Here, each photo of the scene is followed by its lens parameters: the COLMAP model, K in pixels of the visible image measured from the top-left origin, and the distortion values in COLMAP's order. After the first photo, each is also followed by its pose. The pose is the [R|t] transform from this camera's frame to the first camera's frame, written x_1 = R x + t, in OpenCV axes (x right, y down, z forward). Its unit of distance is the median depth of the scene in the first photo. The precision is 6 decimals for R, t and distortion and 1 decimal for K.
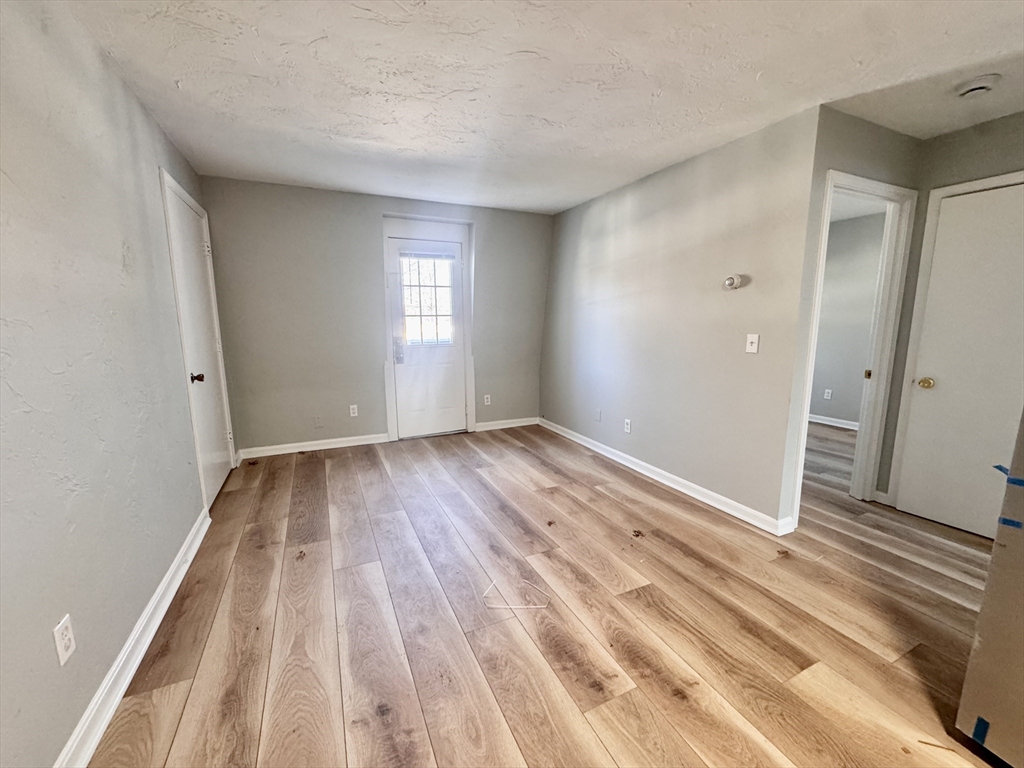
lens RADIAL K [[406.4, 0, 509.0], [0, 406.4, 389.2], [0, 0, 1]] dist [-0.000748, 0.000082]
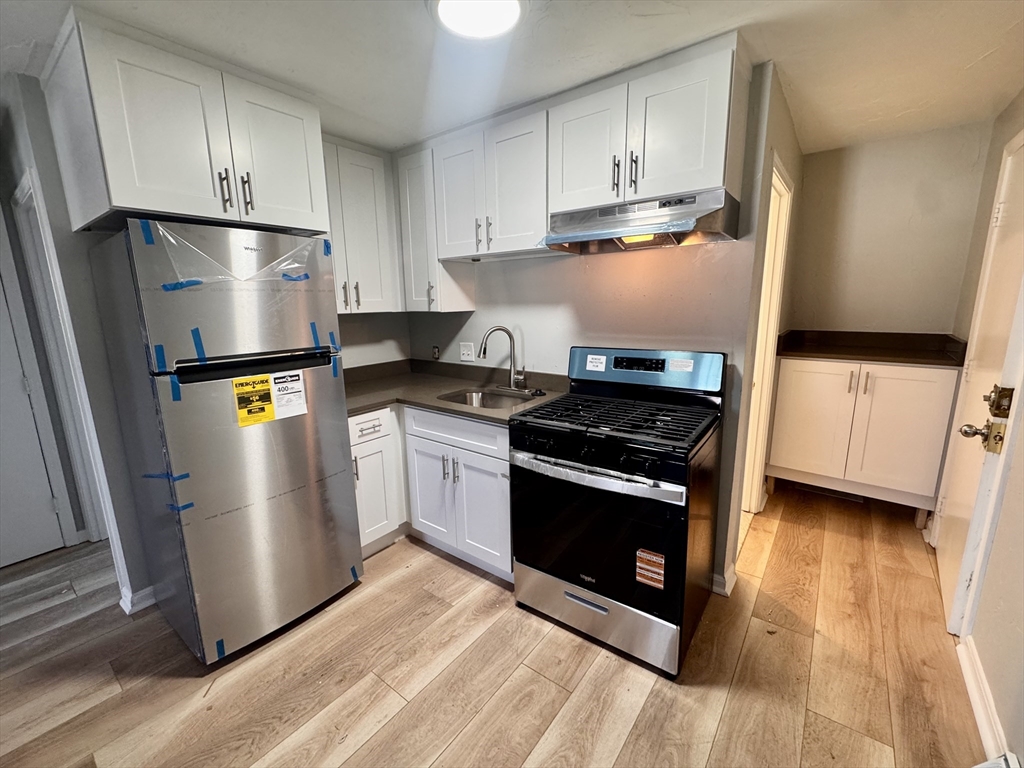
lens RADIAL K [[429.0, 0, 512.0], [0, 429.0, 384.0], [0, 0, 1]] dist [-0.001858, 0.000157]
pose [[-0.457813, -0.160008, 0.874531, -0.256932], [0.167796, 0.950441, 0.261738, -0.141420], [-0.873070, 0.266570, -0.408275, 0.282273]]
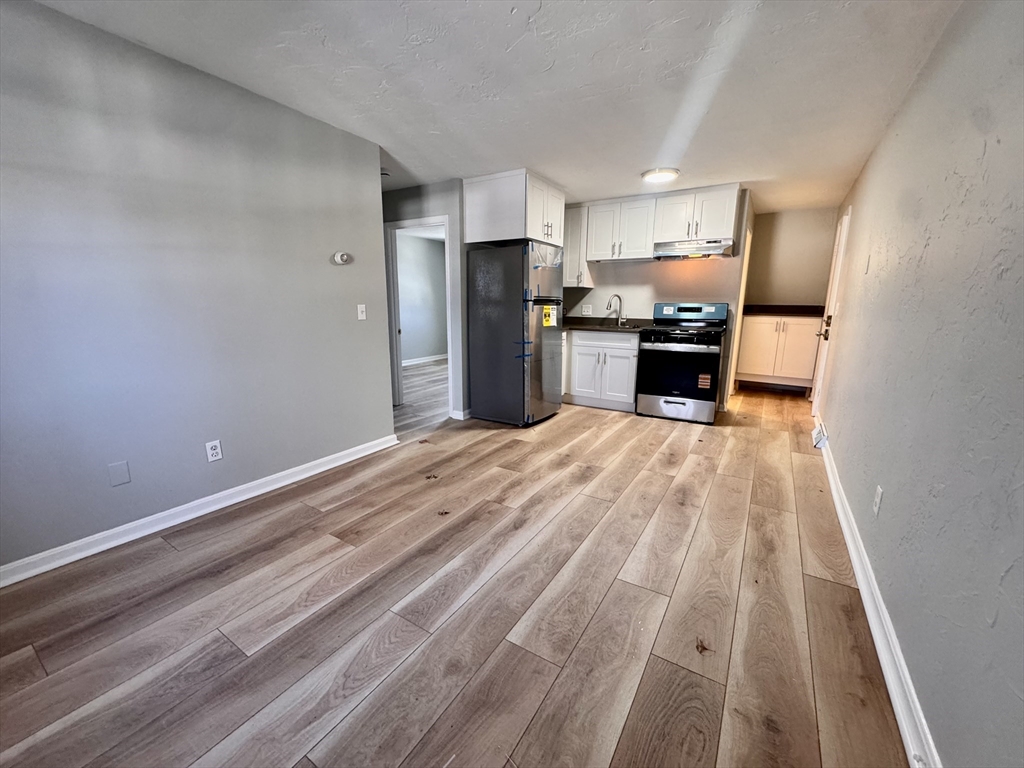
lens RADIAL K [[409.5, 0, 512.0], [0, 409.5, 384.0], [0, 0, 1]] dist [0.000071, 0.000337]
pose [[-0.535508, -0.166468, 0.827961, -0.892295], [0.134945, 0.950918, 0.278469, -0.236245], [-0.833679, 0.260852, -0.486760, 1.592168]]
